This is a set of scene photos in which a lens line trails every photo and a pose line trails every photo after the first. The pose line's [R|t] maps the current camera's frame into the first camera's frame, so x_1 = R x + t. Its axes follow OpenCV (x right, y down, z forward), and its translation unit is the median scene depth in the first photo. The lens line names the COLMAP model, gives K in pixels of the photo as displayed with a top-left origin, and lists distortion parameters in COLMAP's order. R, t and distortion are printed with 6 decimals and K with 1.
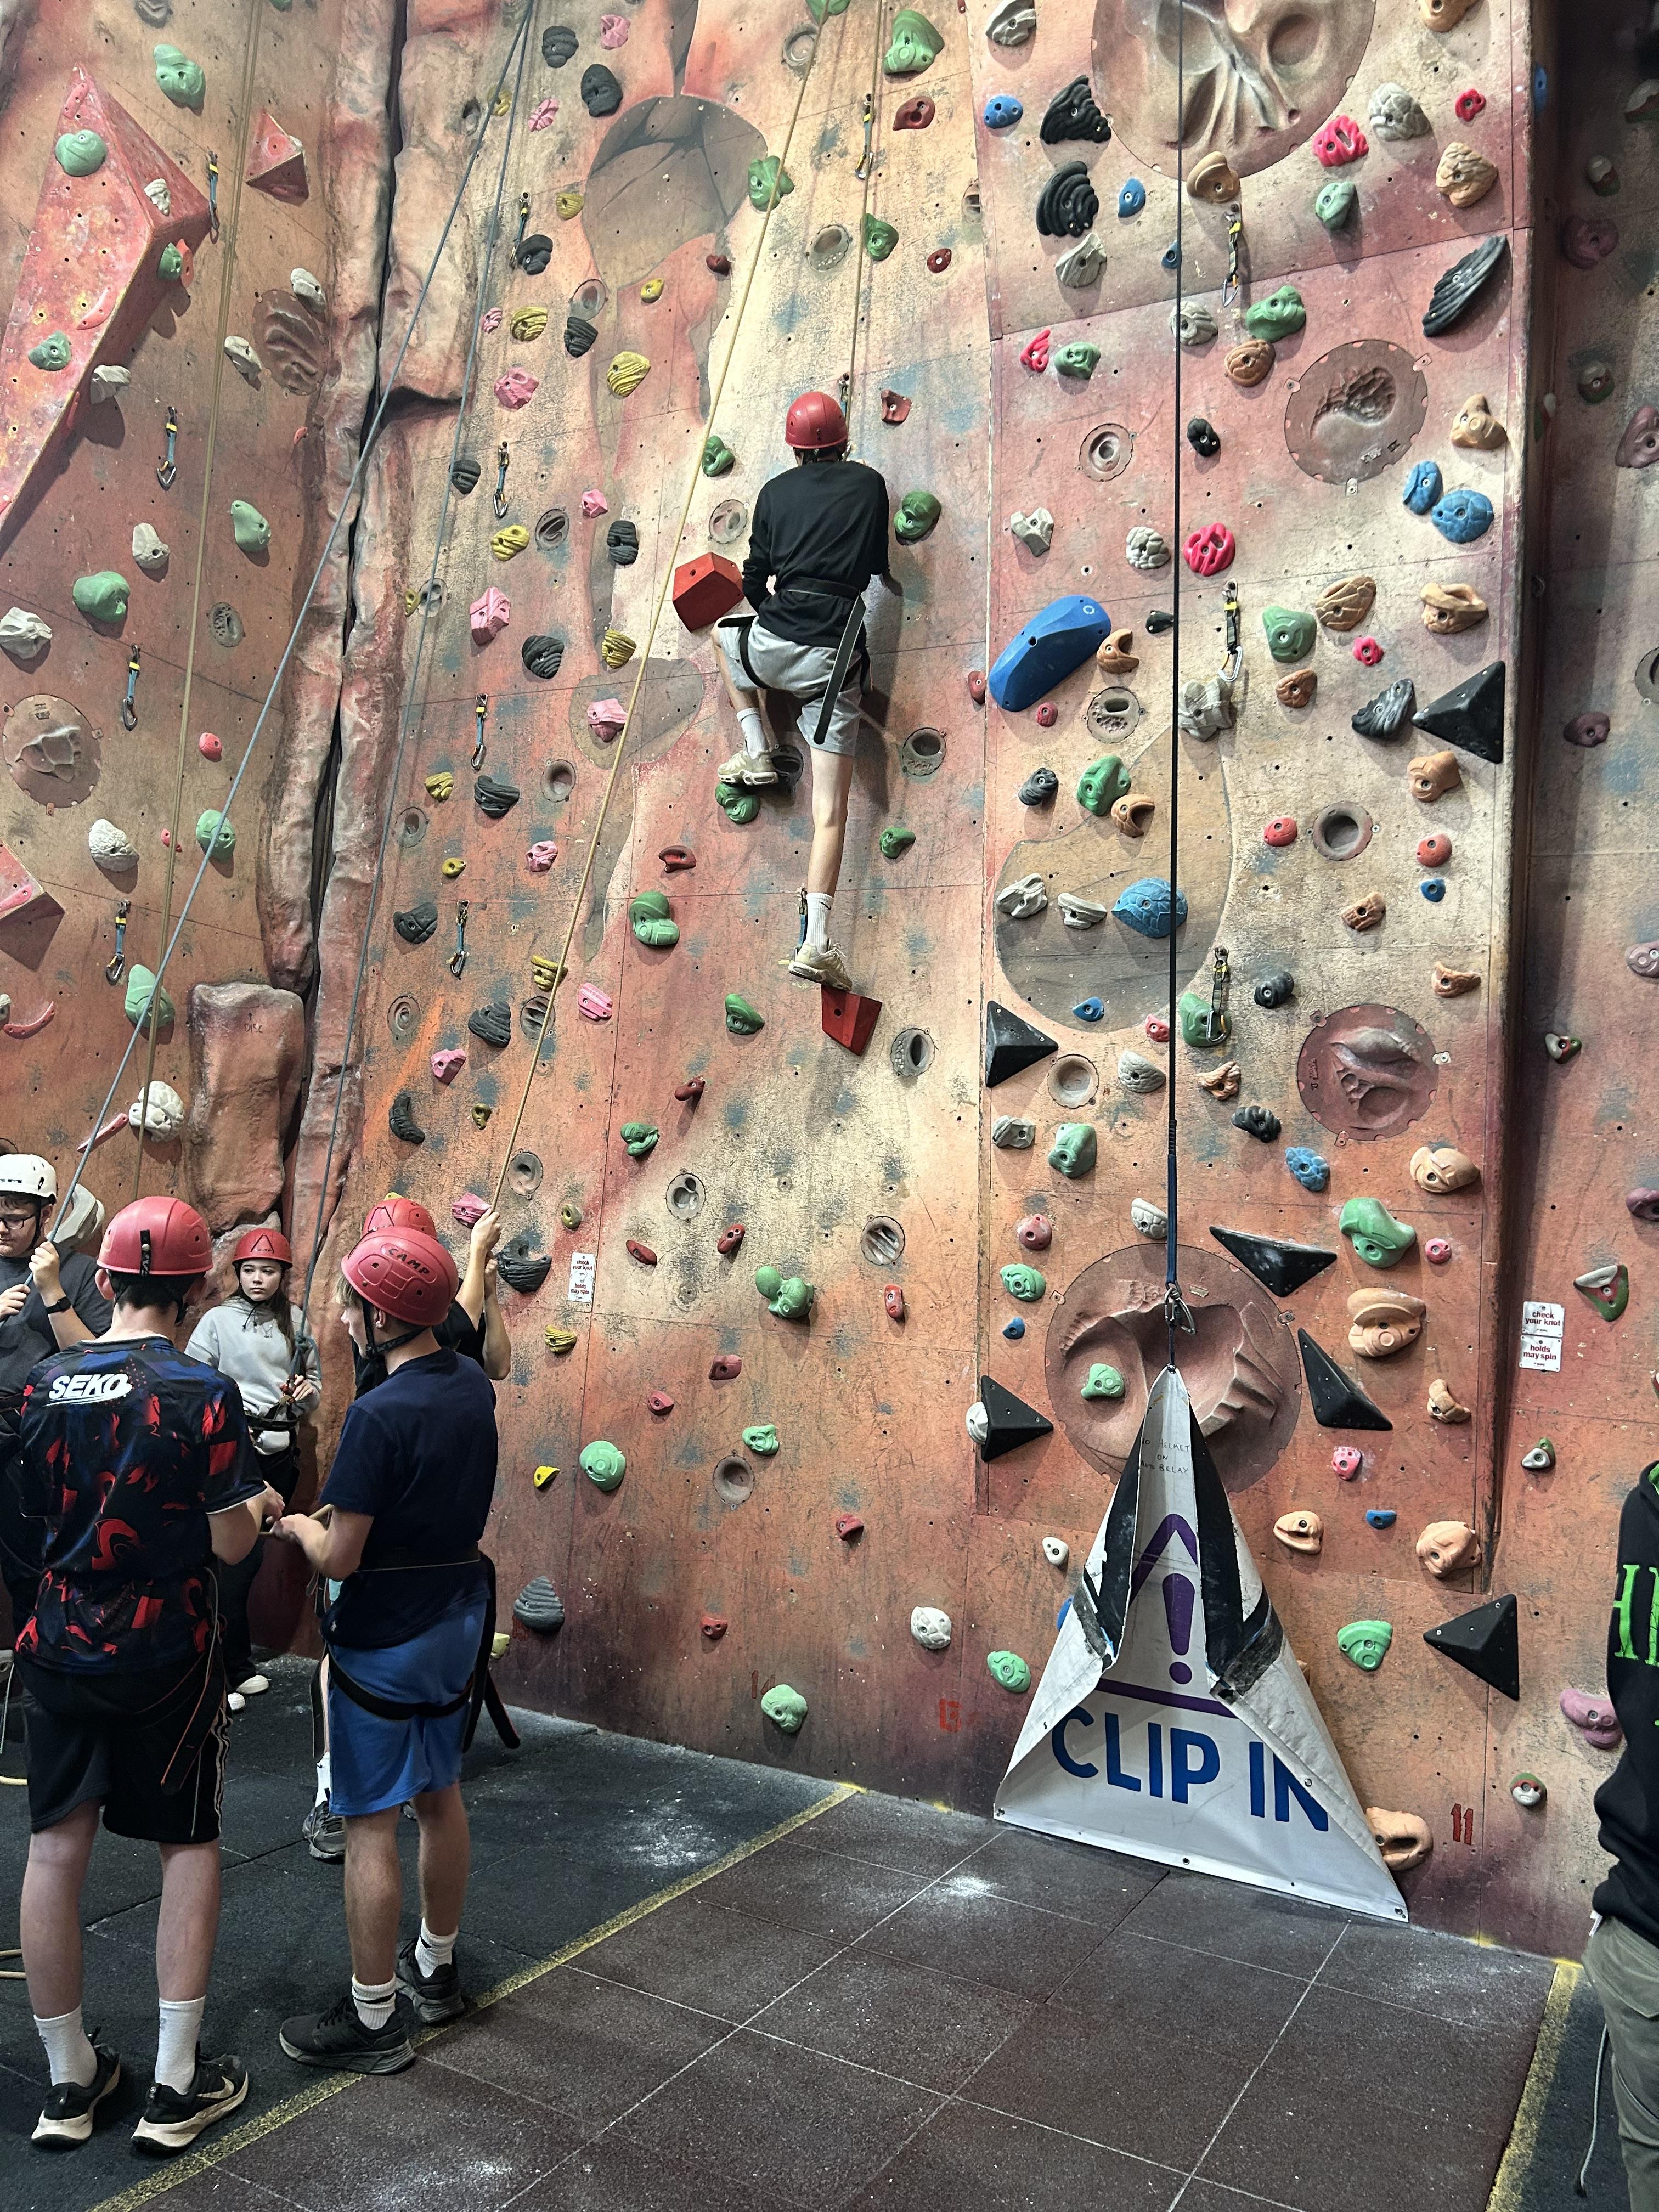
lens RADIAL K [[1663.8, 0, 844.8], [0, 1663.8, 1128.8], [0, 0, 1]] dist [0.056349, -0.061501]
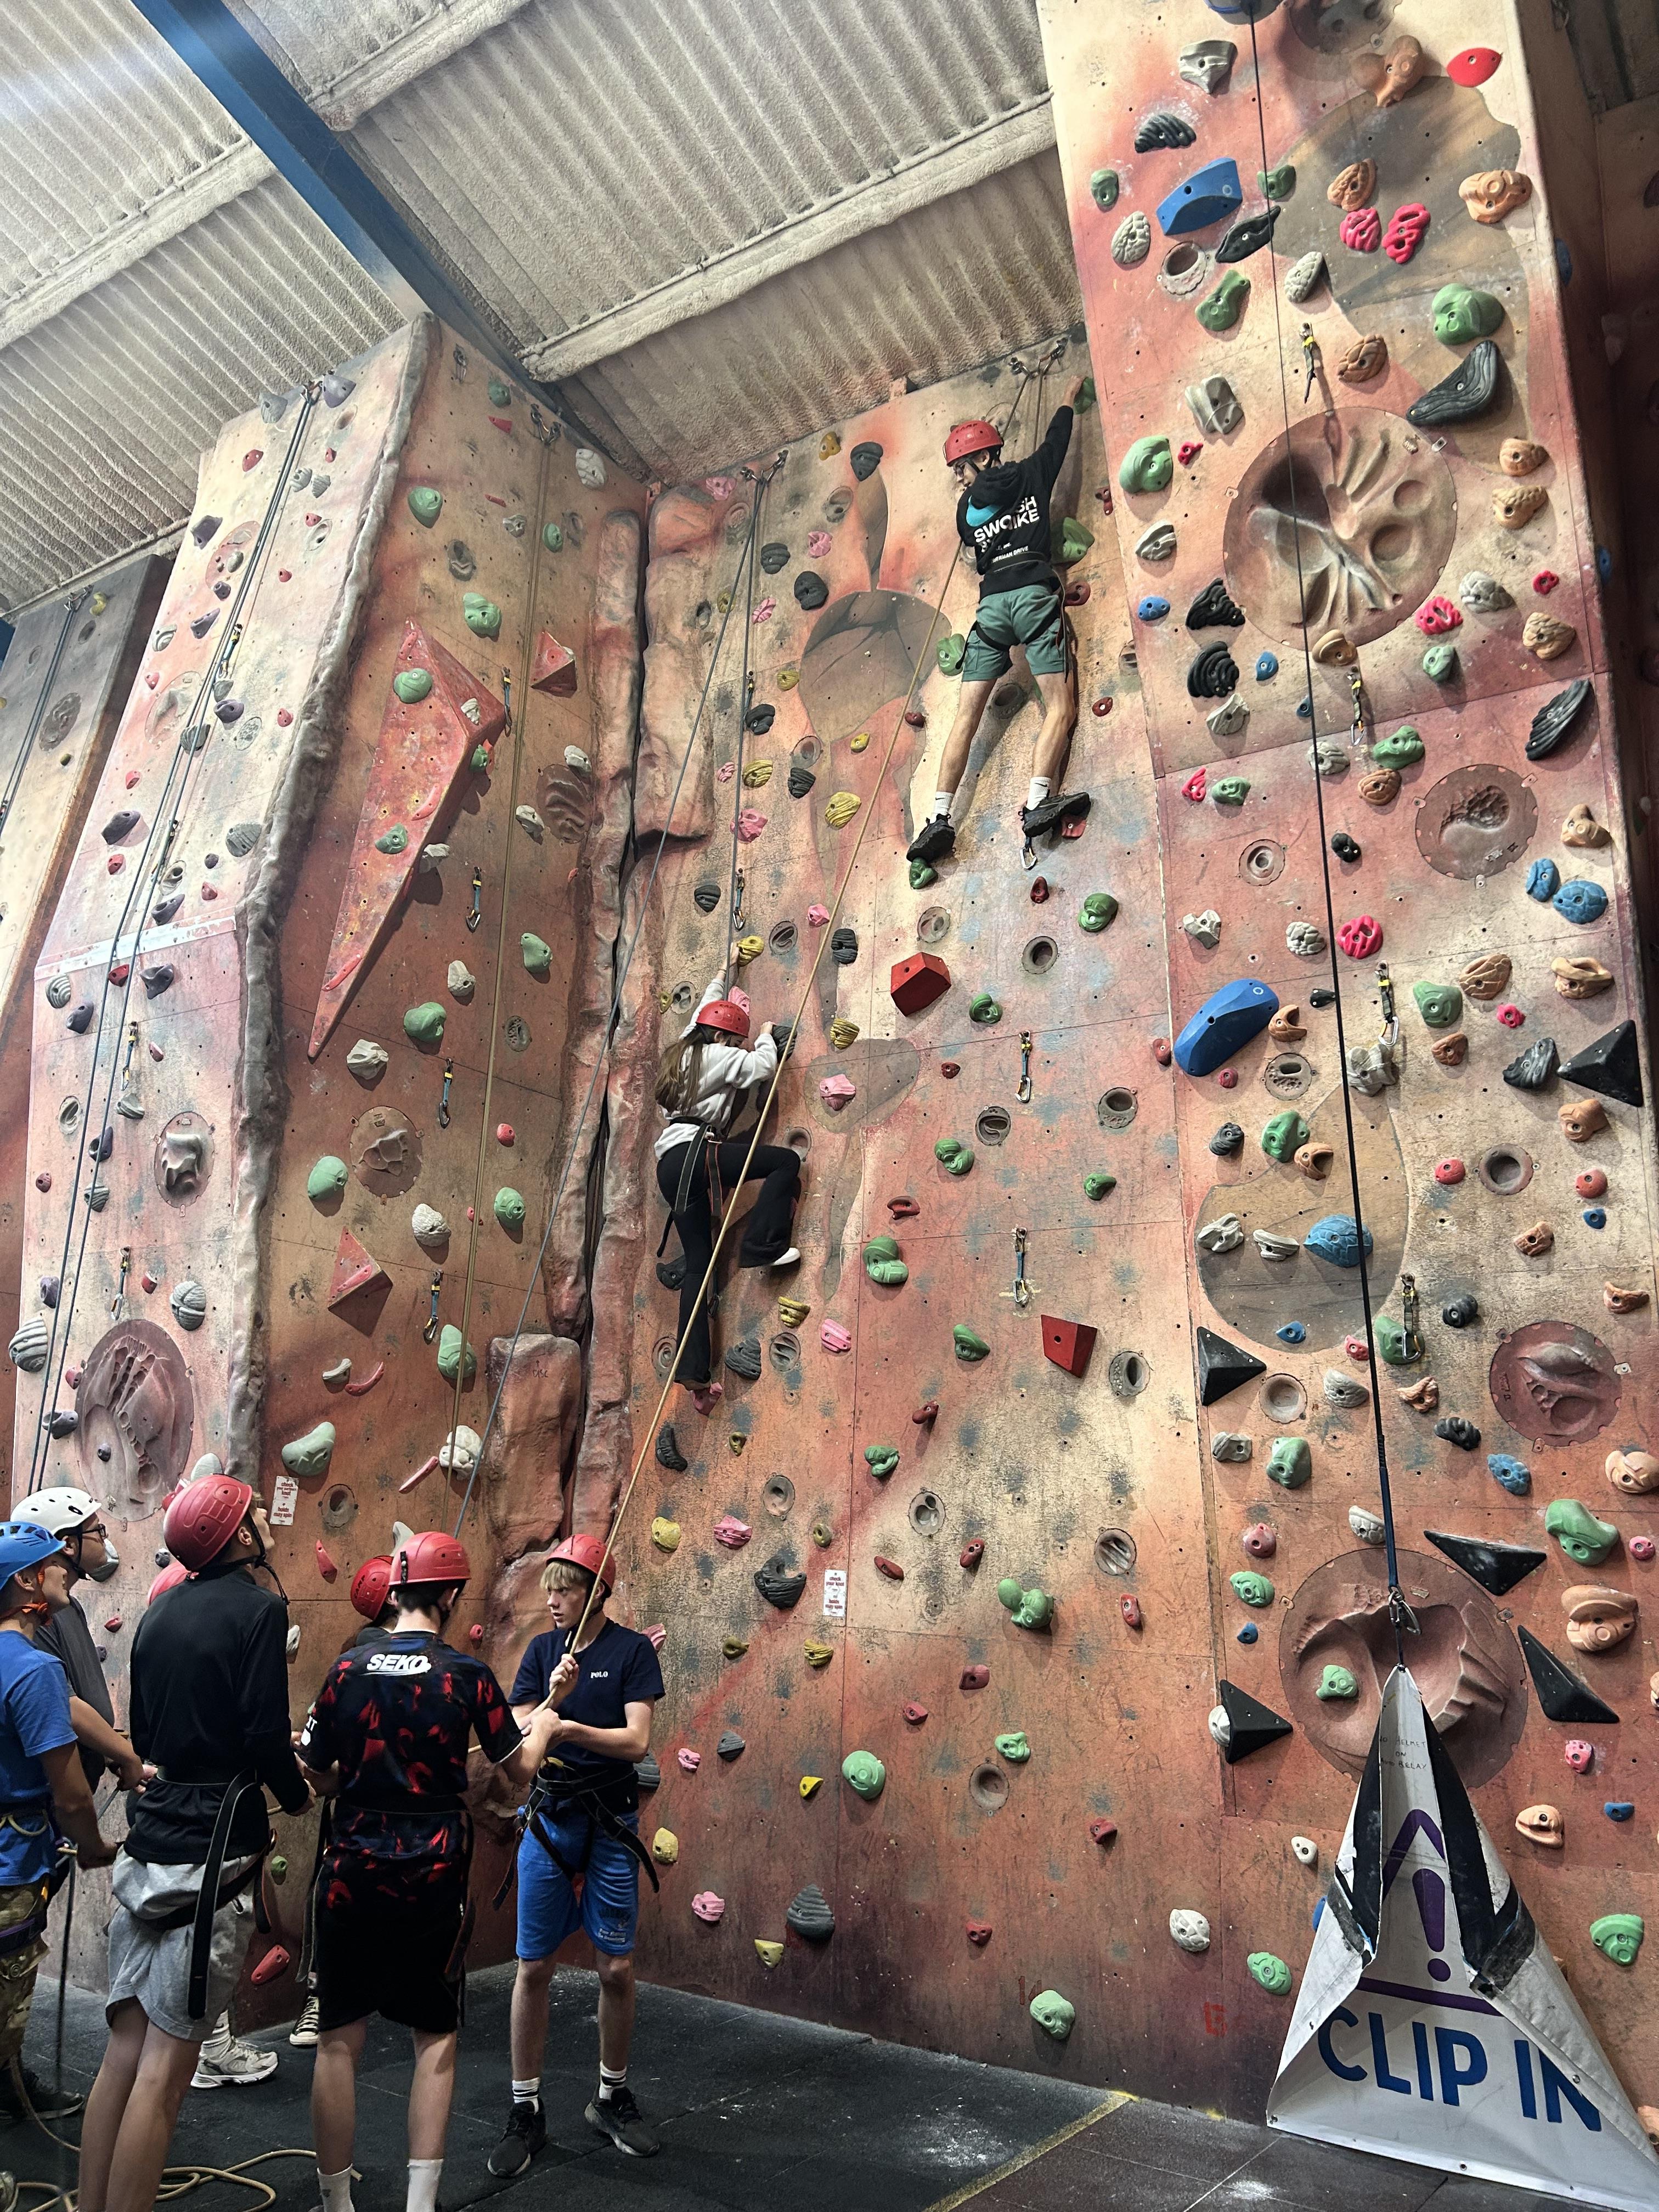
lens RADIAL K [[1663.8, 0, 831.8], [0, 1663.8, 1119.1], [0, 0, 1]] dist [0.056349, -0.061501]
pose [[0.992958, -0.058917, -0.102782, -0.036864], [0.039530, 0.982621, -0.181363, -0.022117], [0.111681, 0.176022, 0.978030, -0.164712]]
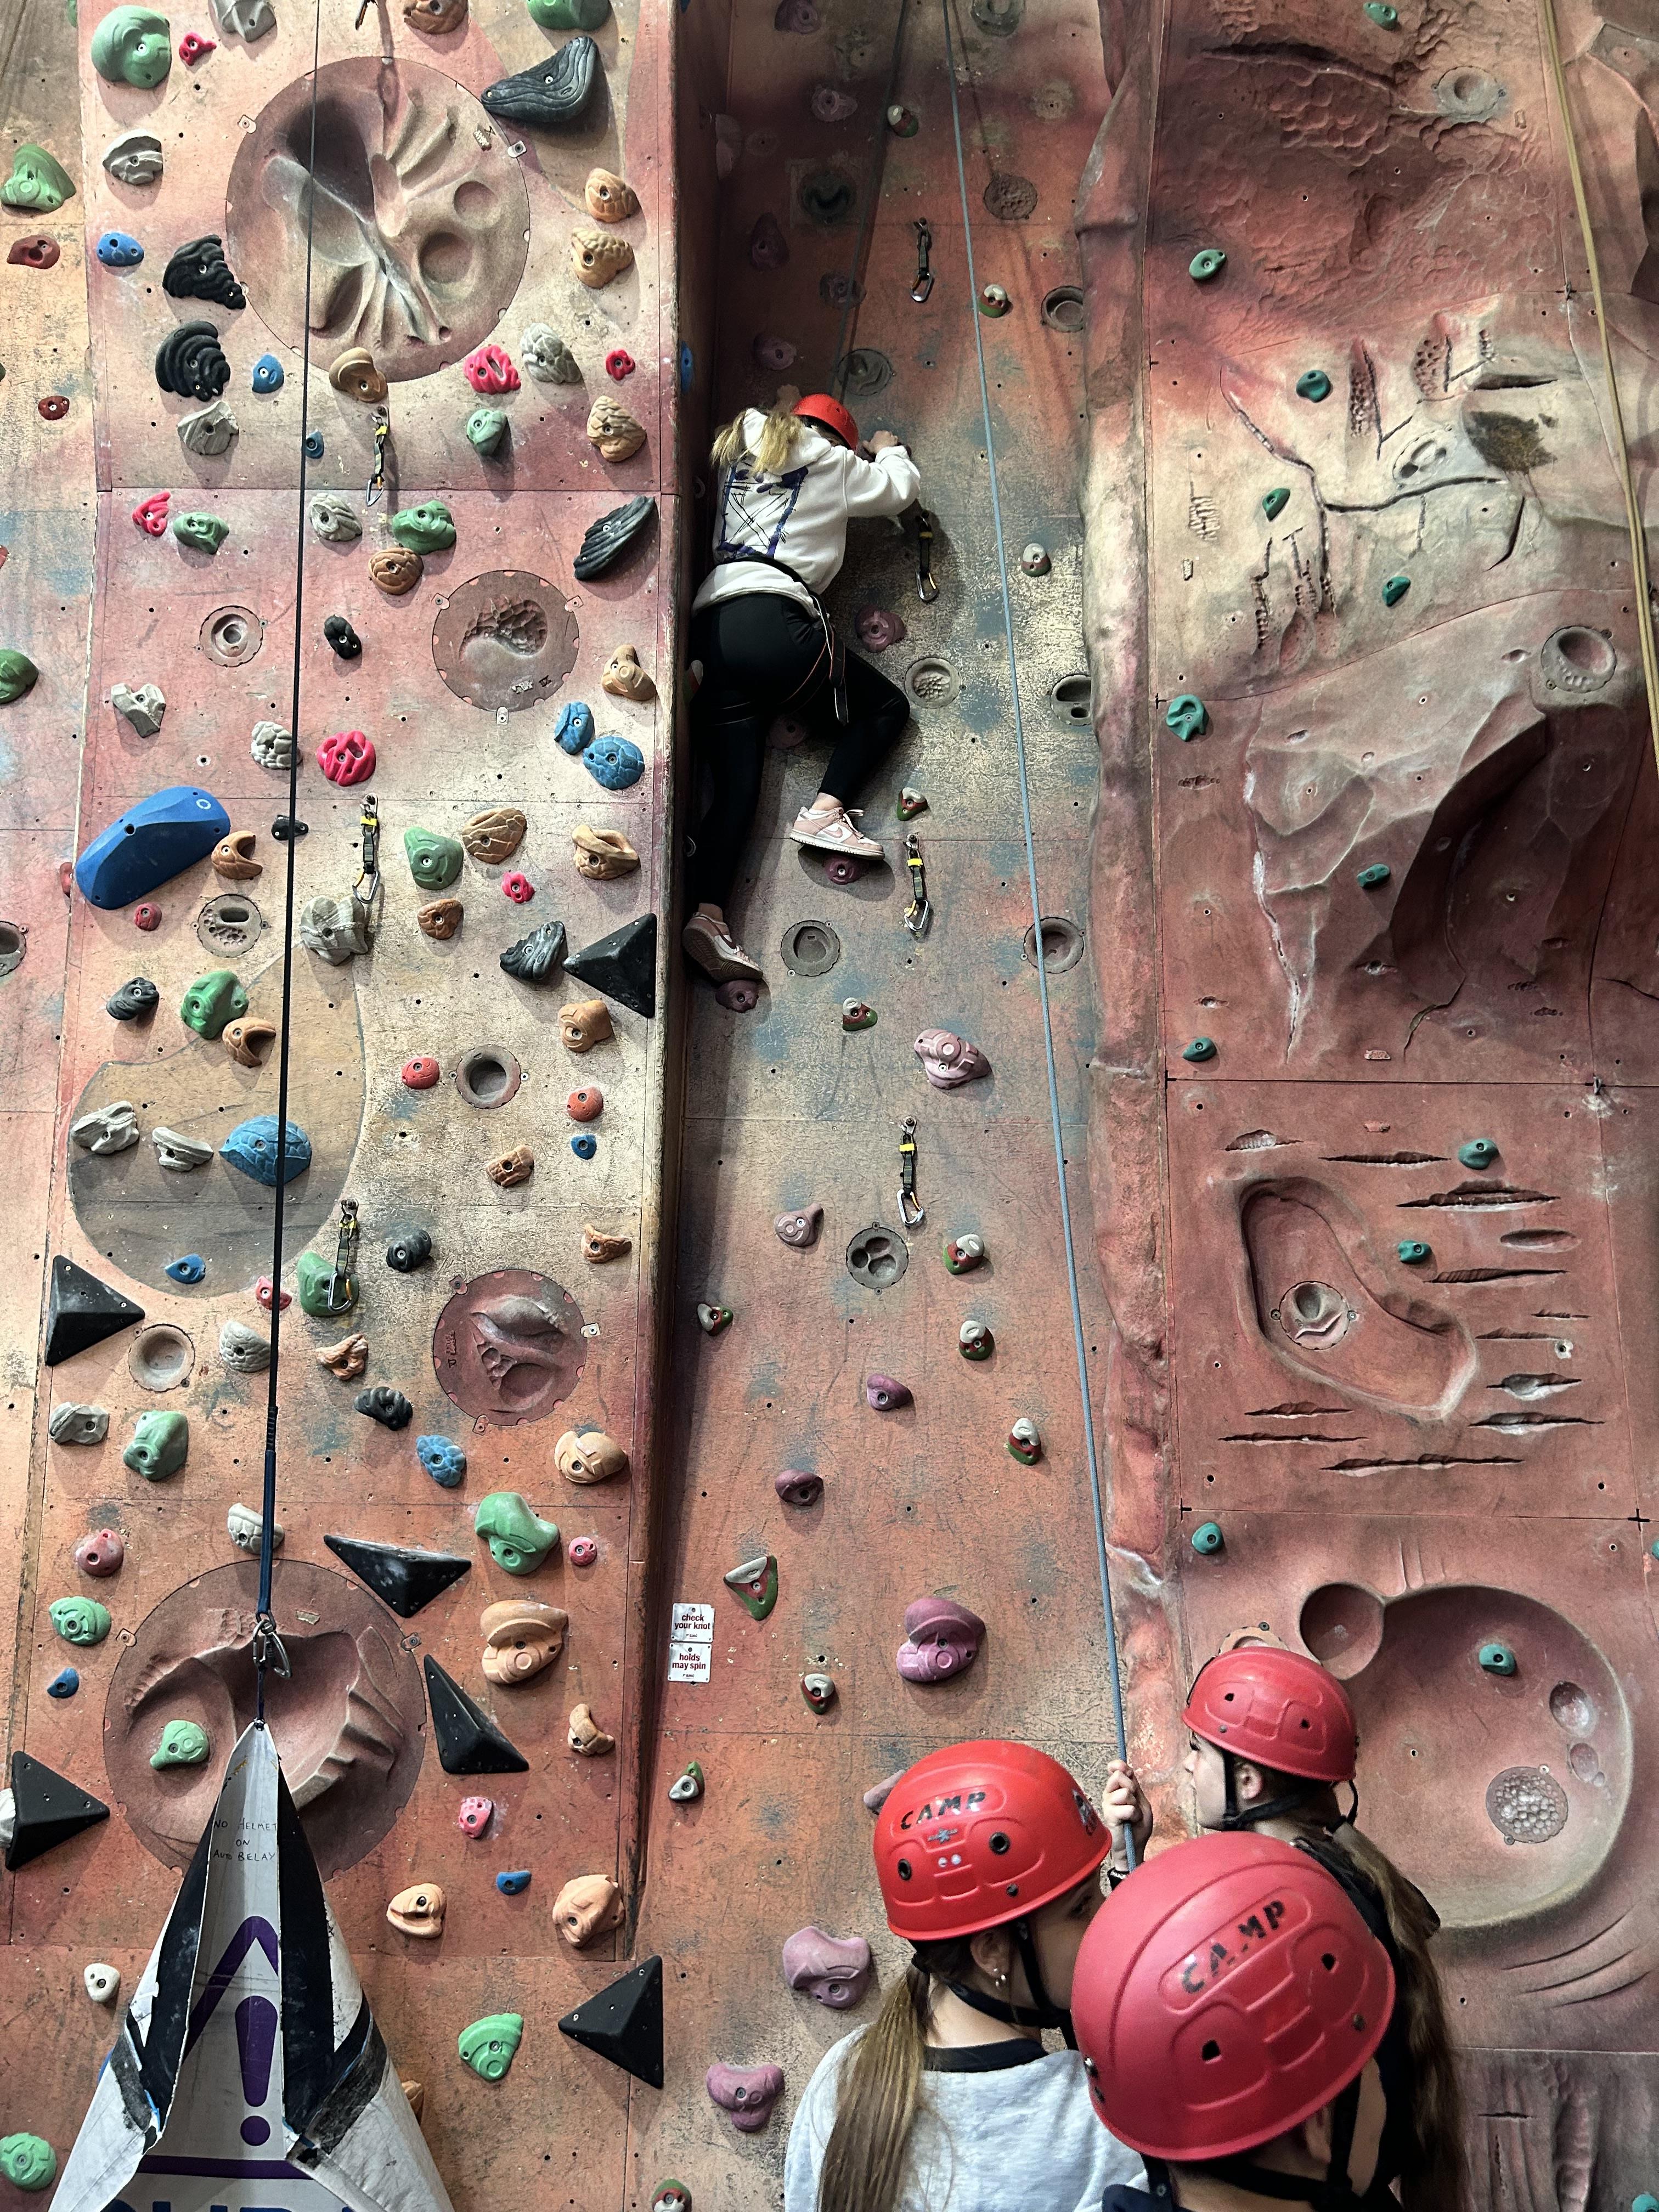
lens RADIAL K [[1663.8, 0, 848.9], [0, 1663.8, 1126.2], [0, 0, 1]] dist [0.056349, -0.061501]
pose [[0.895383, 0.058504, 0.441437, 0.073770], [0.013253, 0.987392, -0.157740, -0.006996], [-0.445100, 0.147088, 0.883319, 0.120241]]
